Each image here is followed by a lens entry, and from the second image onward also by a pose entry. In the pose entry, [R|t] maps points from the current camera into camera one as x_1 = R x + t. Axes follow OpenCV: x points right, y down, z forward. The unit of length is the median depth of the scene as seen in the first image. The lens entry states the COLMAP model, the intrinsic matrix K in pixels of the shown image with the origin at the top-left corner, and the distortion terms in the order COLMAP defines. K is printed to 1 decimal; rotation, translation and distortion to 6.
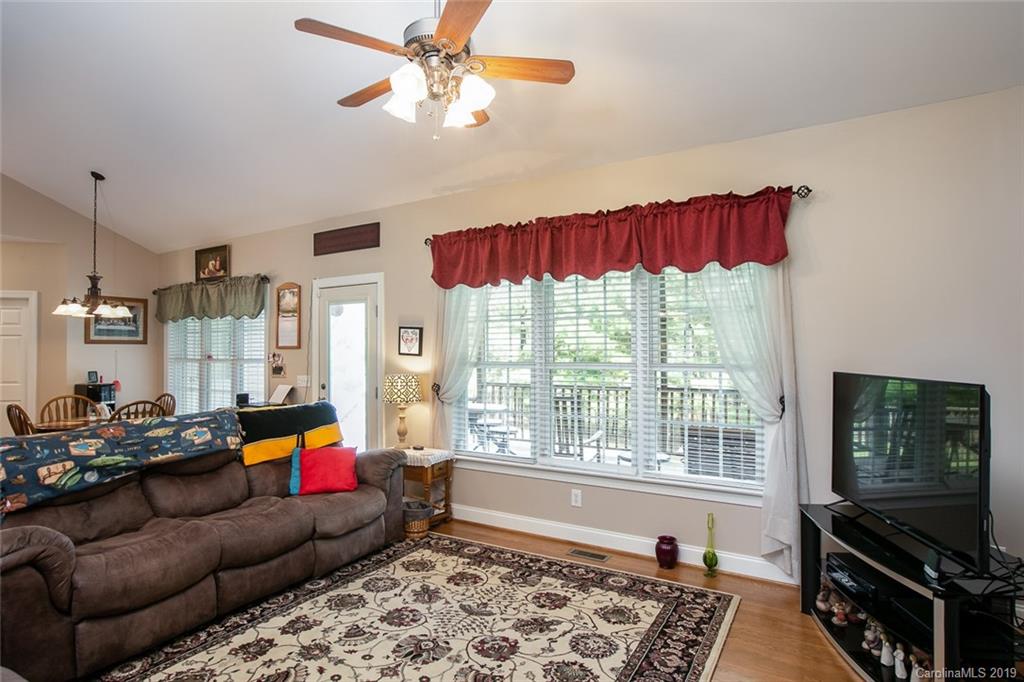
lens RADIAL K [[538.5, 0, 507.8], [0, 538.5, 342.1], [0, 0, 1]] dist [-0.022368, 0.003403]
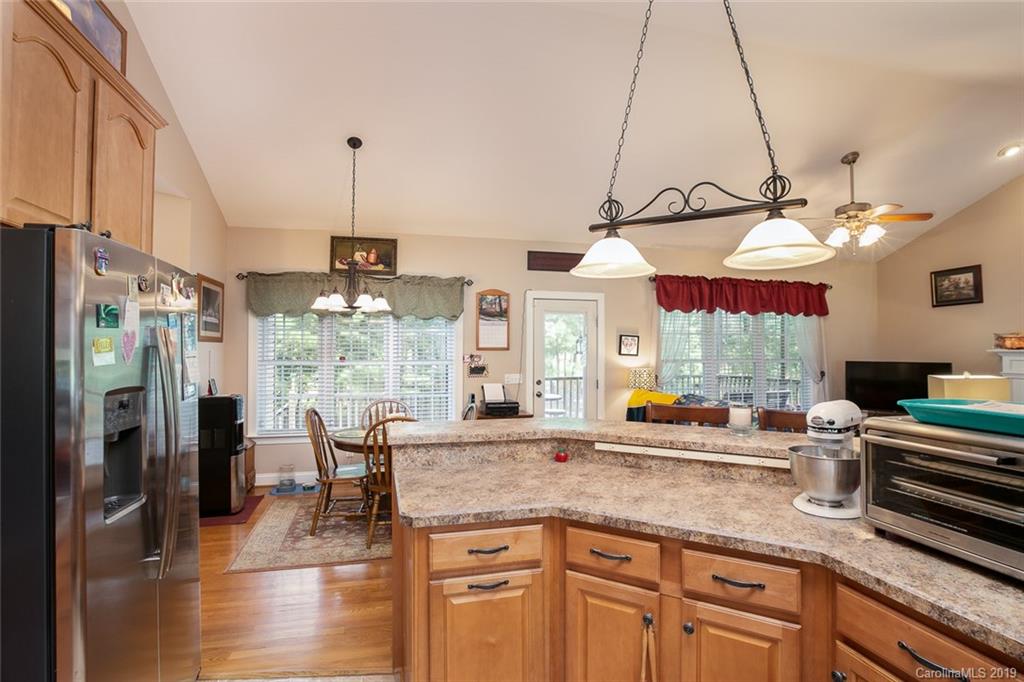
lens RADIAL K [[484.7, 0, 514.5], [0, 484.7, 341.7], [0, 0, 1]] dist [-0.043984, 0.010156]
pose [[0.692369, 0.014451, 0.721399, -1.064049], [-0.014890, 0.999873, -0.005739, 0.000343], [-0.721390, -0.006768, 0.692496, 0.276597]]
